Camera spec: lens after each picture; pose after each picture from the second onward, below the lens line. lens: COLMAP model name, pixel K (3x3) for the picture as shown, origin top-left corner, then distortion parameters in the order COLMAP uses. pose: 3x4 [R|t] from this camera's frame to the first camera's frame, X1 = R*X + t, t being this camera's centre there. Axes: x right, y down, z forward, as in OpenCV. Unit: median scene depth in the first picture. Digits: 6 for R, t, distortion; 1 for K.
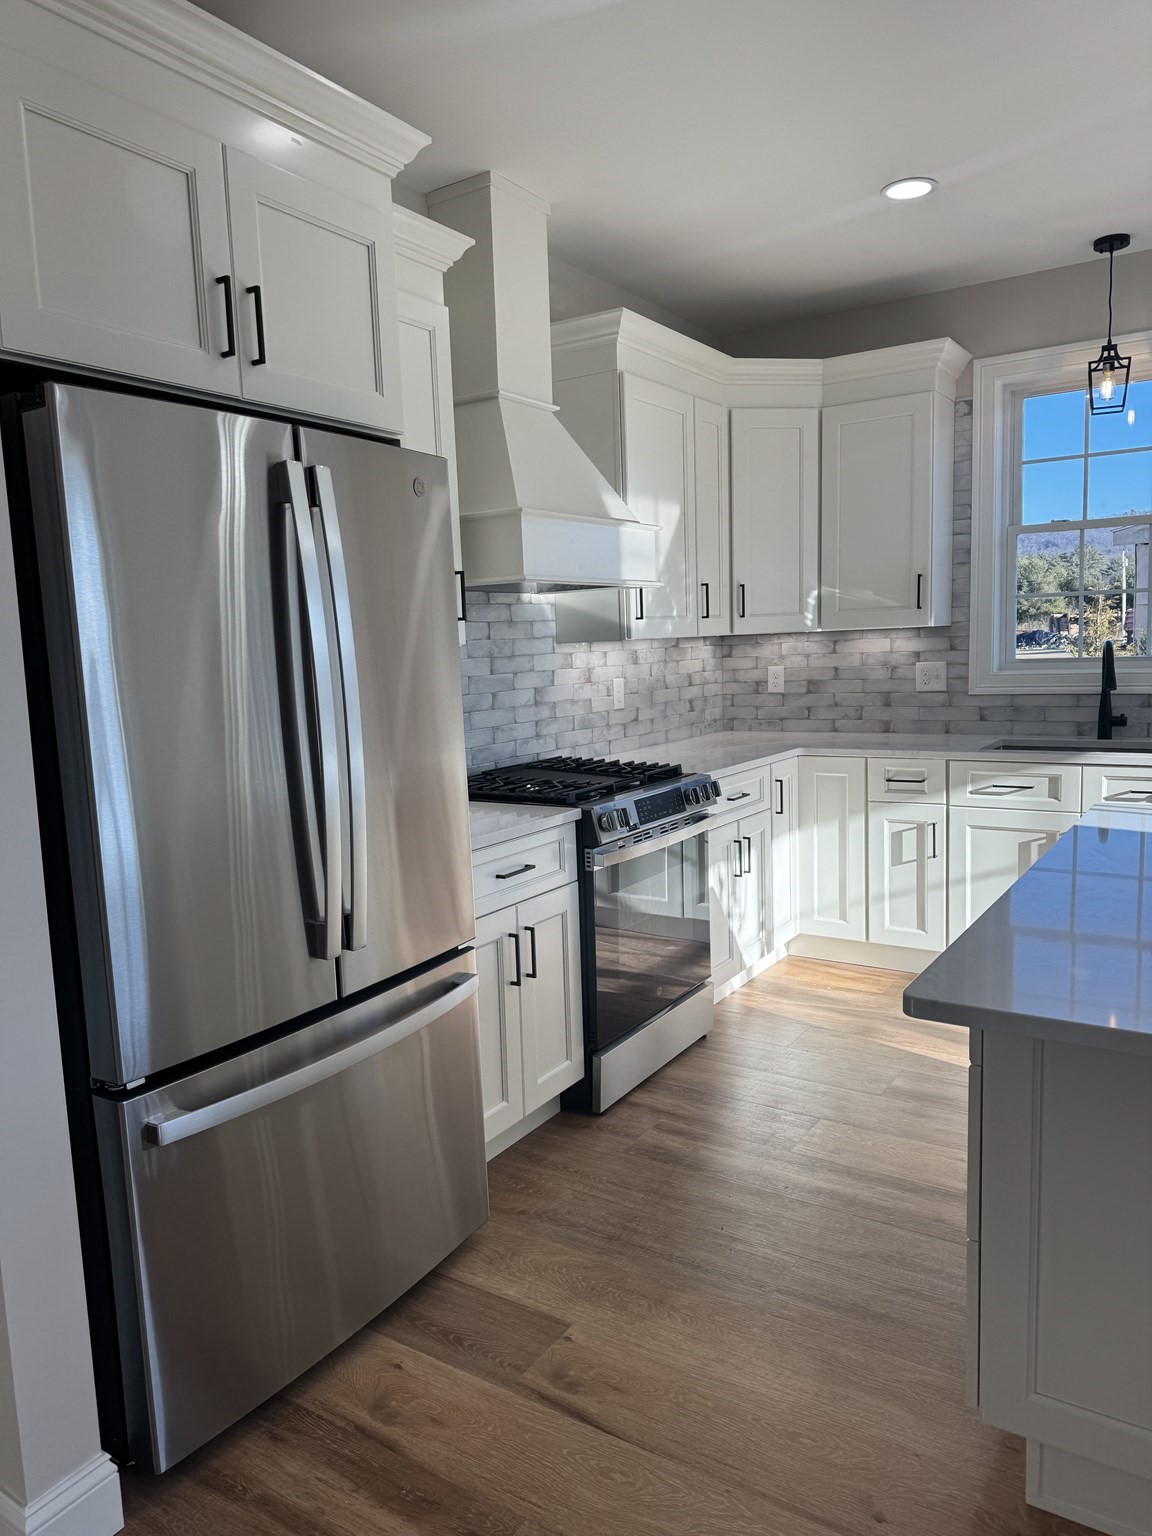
lens RADIAL K [[1082.0, 0, 564.5], [0, 1082.0, 772.6], [0, 0, 1]] dist [0.080390, -0.087385]
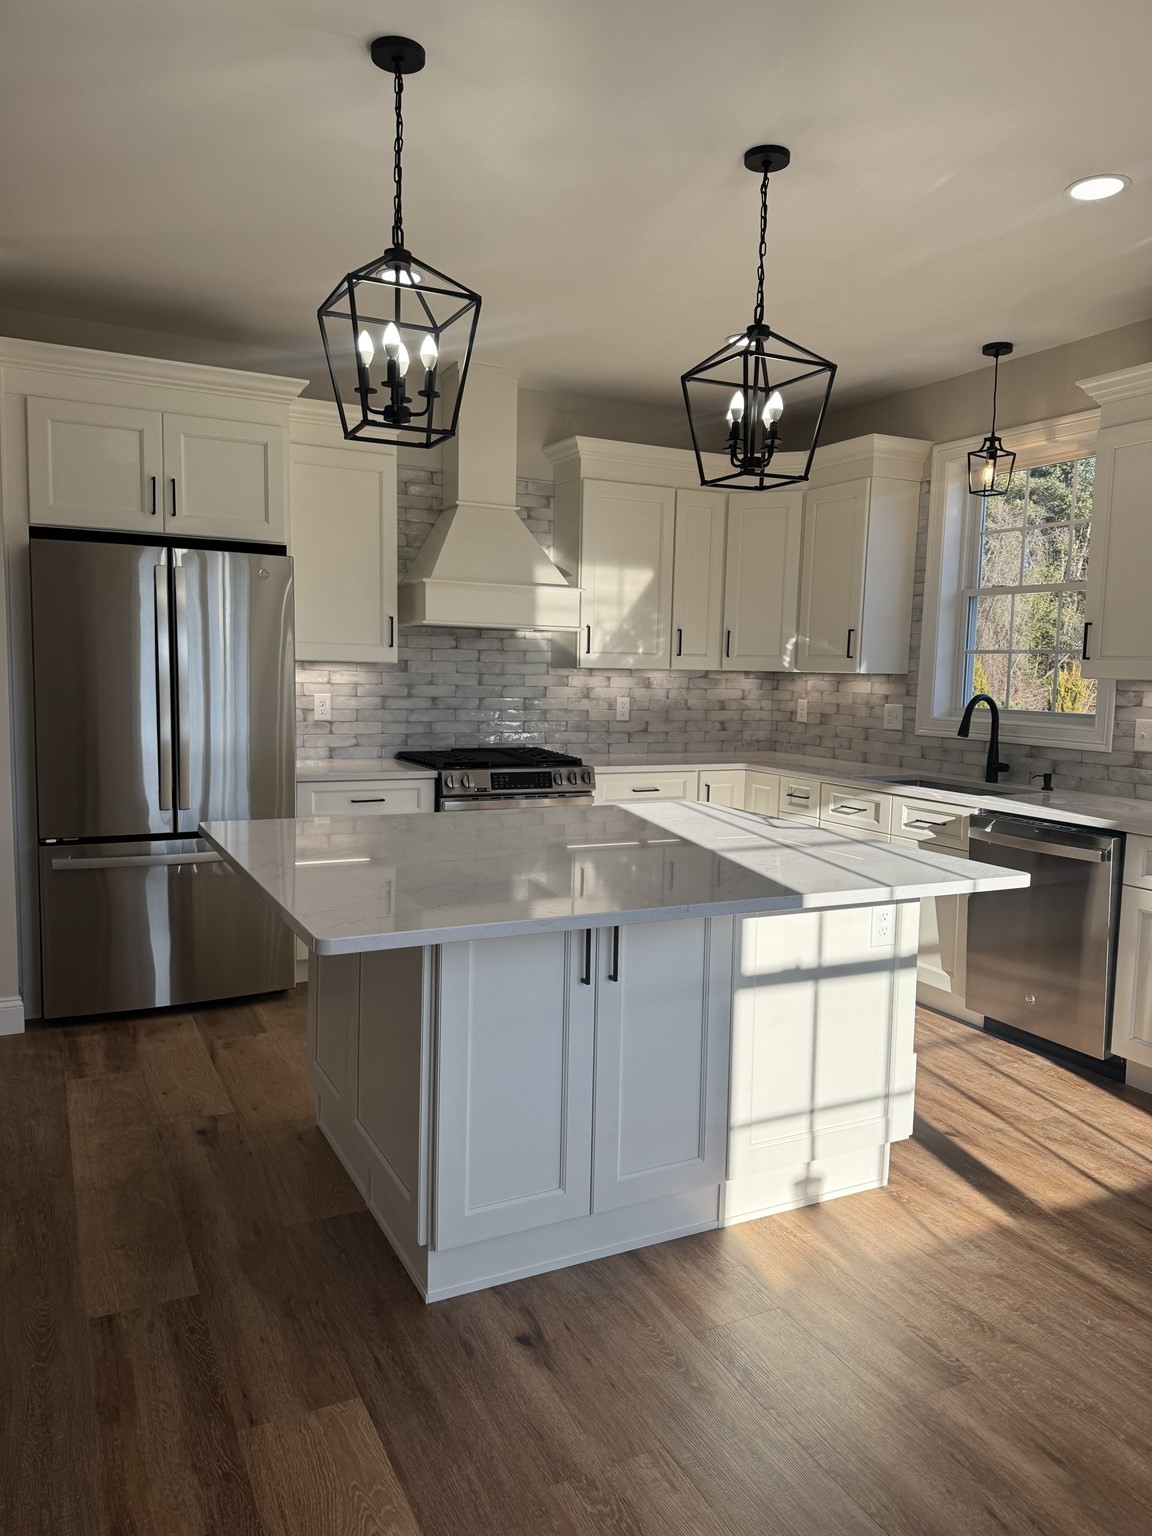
lens RADIAL K [[1082.0, 0, 570.1], [0, 1082.0, 776.8], [0, 0, 1]] dist [0.080390, -0.087385]
pose [[0.864066, 0.107867, -0.491686, 0.755106], [-0.115211, 0.993221, 0.015429, -0.004073], [0.490017, 0.043316, 0.870636, -0.207261]]
